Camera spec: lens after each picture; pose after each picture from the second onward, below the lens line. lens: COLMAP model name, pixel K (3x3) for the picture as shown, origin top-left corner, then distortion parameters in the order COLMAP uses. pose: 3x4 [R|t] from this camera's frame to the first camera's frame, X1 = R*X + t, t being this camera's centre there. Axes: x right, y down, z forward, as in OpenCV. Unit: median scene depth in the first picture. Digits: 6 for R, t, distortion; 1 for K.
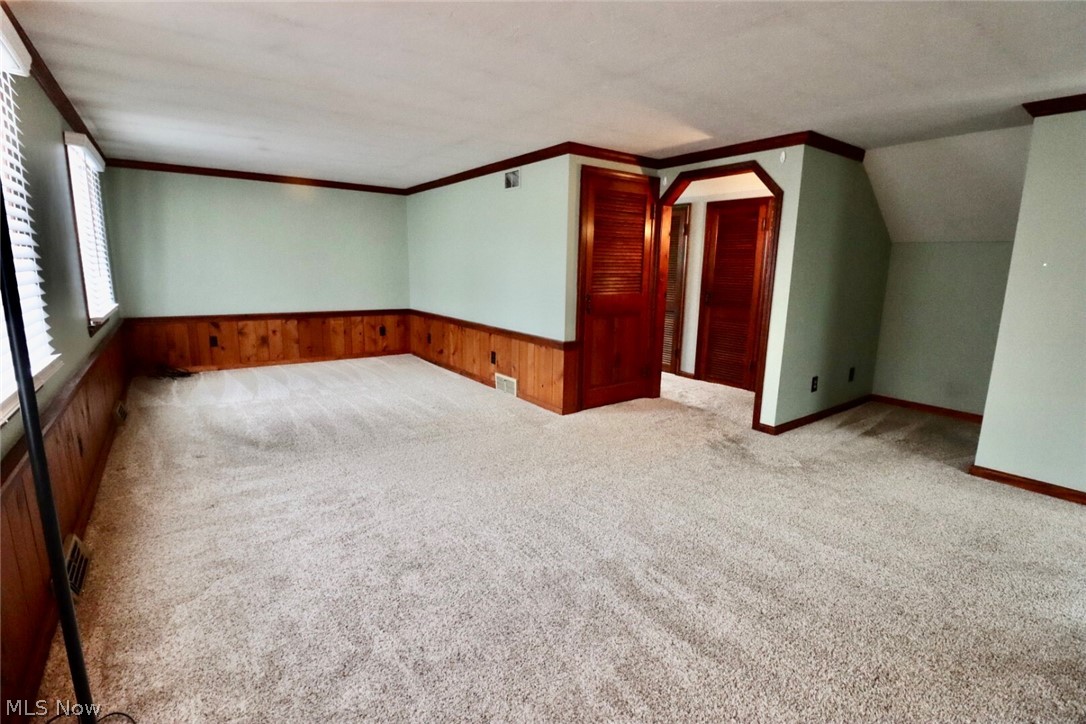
lens RADIAL K [[508.6, 0, 543.7], [0, 508.6, 358.6], [0, 0, 1]] dist [-0.000433, -0.000080]
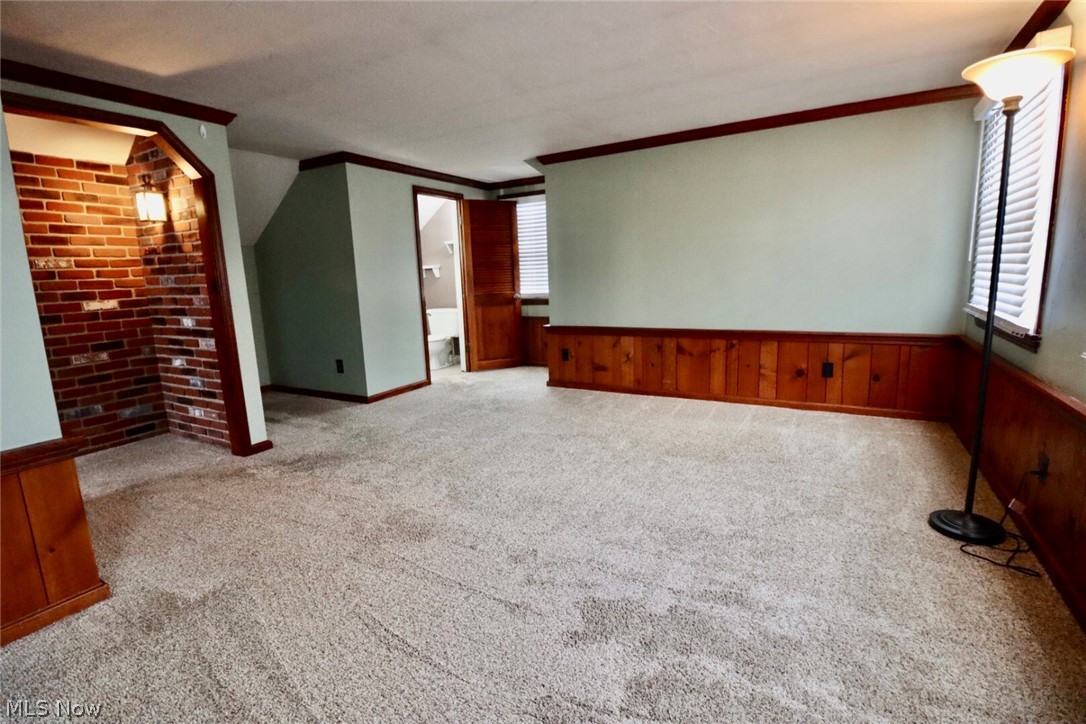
lens RADIAL K [[508.6, 0, 545.3], [0, 508.6, 355.9], [0, 0, 1]] dist [-0.000433, -0.000080]
pose [[-0.405812, -0.152651, 0.901119, -0.433298], [0.196010, 0.948476, 0.248945, -0.109119], [-0.892691, 0.277653, -0.354981, 0.676739]]
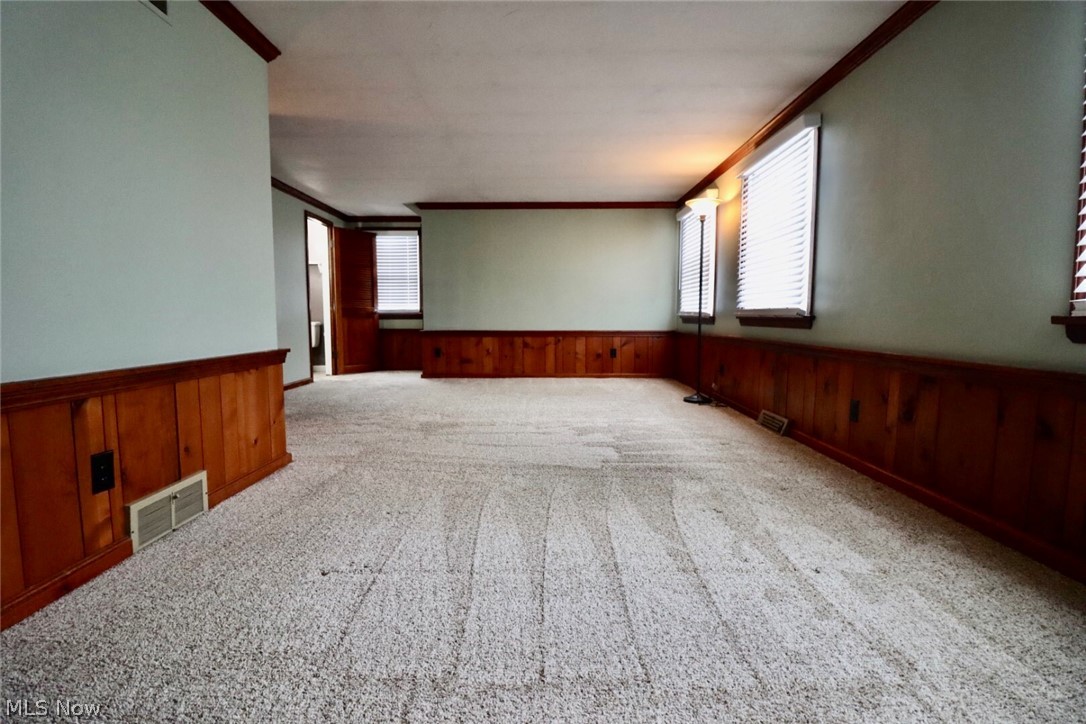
lens RADIAL K [[508.6, 0, 540.4], [0, 508.6, 363.3], [0, 0, 1]] dist [-0.000433, -0.000080]
pose [[-0.806057, -0.071815, 0.587465, -0.530834], [0.094513, 0.964253, 0.247557, -0.126820], [-0.584243, 0.255068, -0.770455, 1.141631]]
